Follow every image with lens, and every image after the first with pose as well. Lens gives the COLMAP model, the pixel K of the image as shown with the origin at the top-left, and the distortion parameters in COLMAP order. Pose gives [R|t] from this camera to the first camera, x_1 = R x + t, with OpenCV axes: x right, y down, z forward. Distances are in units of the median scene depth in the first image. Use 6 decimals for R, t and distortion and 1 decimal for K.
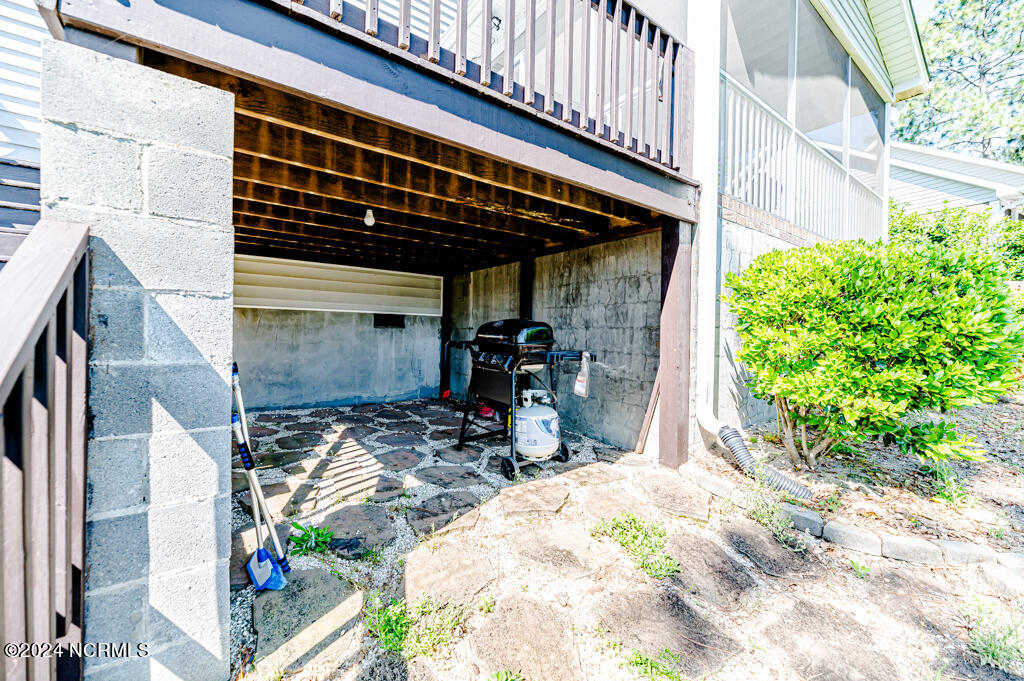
lens RADIAL K [[413.8, 0, 516.0], [0, 413.8, 340.7], [0, 0, 1]] dist [-0.001227, -0.000209]
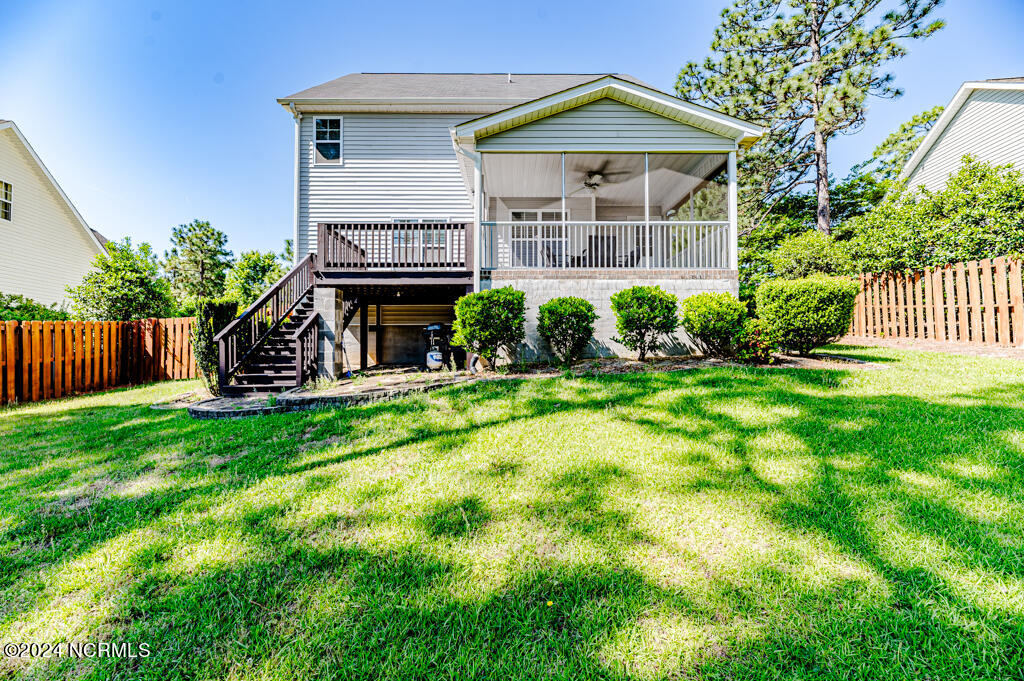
lens RADIAL K [[413.8, 0, 516.0], [0, 413.8, 340.7], [0, 0, 1]] dist [-0.001227, -0.000209]
pose [[0.805828, -0.038405, -0.590904, 2.317562], [0.011388, 0.998715, -0.049381, 0.246988], [0.592041, 0.033063, 0.805230, -1.074015]]
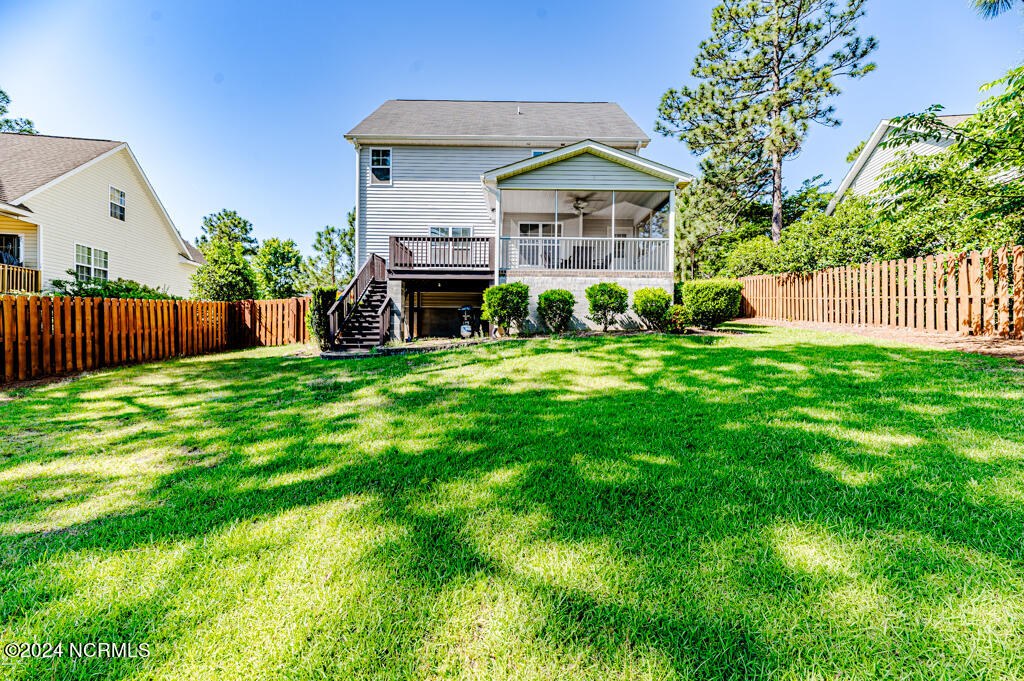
lens RADIAL K [[413.8, 0, 516.0], [0, 413.8, 340.7], [0, 0, 1]] dist [-0.001227, -0.000209]
pose [[0.803408, -0.008880, -0.595363, 3.086371], [-0.002402, 0.999832, -0.018154, 0.414170], [0.595424, 0.016015, 0.803252, -2.198754]]
